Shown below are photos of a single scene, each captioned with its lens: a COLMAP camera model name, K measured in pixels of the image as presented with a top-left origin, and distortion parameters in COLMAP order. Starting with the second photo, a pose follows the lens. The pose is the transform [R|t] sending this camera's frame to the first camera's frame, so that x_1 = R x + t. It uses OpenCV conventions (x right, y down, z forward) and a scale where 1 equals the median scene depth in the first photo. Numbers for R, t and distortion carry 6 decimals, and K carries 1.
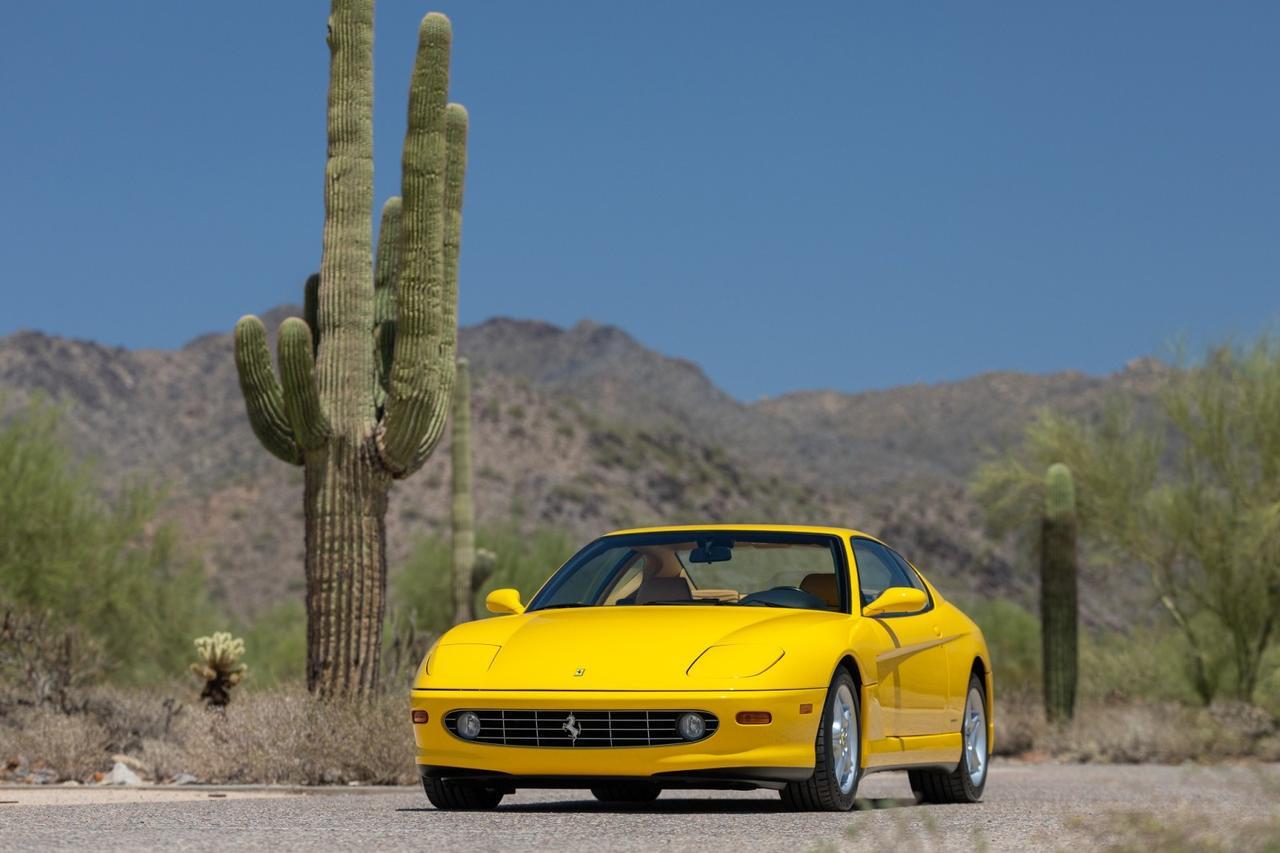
lens RADIAL K [[5249.7, 0, 640.0], [0, 5249.7, 426.5], [0, 0, 1]] dist [0.011182, -0.488204]
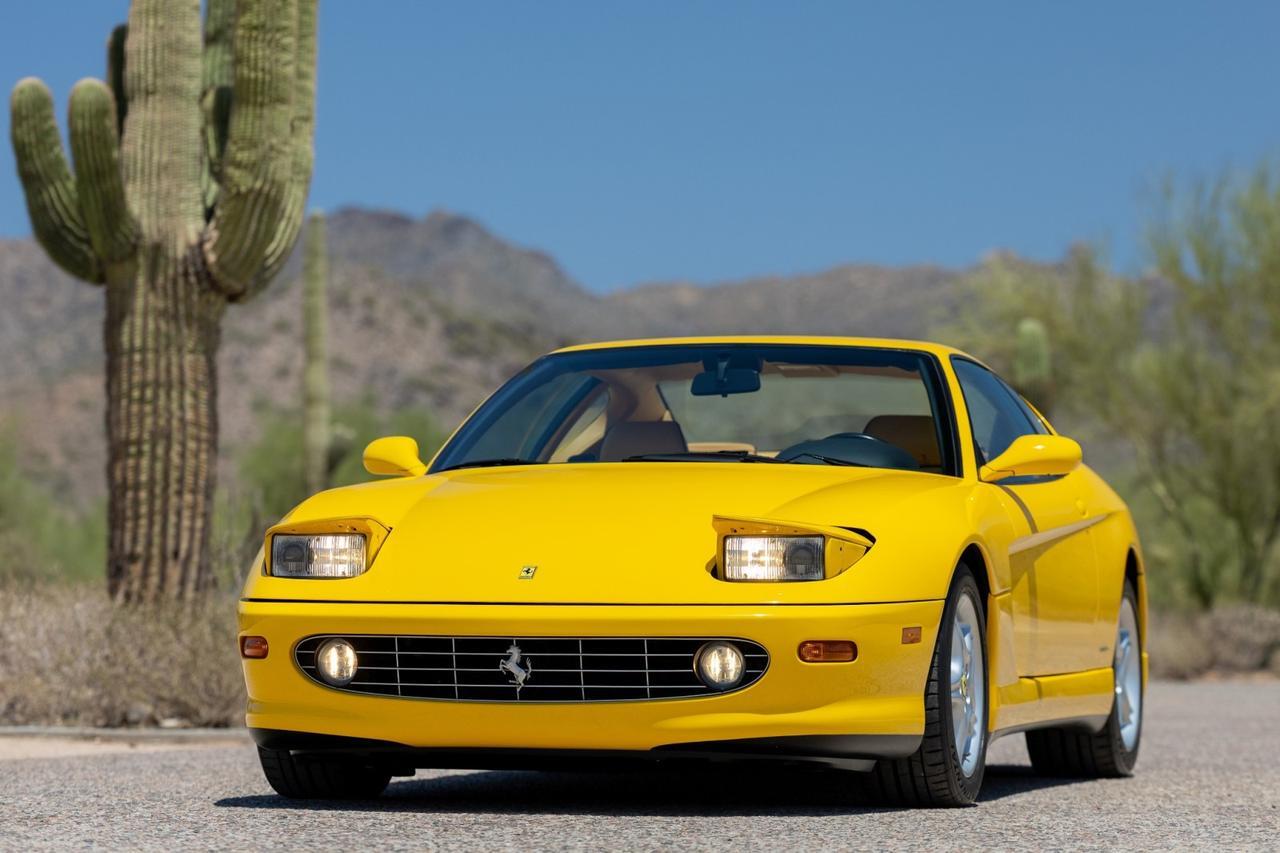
lens RADIAL K [[5249.7, 0, 640.0], [0, 5249.7, 426.5], [0, 0, 1]] dist [0.011182, -0.488204]
pose [[0.999613, 0.003384, 0.027622, -0.010030], [-0.003940, 0.999790, 0.020098, 0.012396], [-0.027548, -0.020200, 0.999416, 0.274025]]
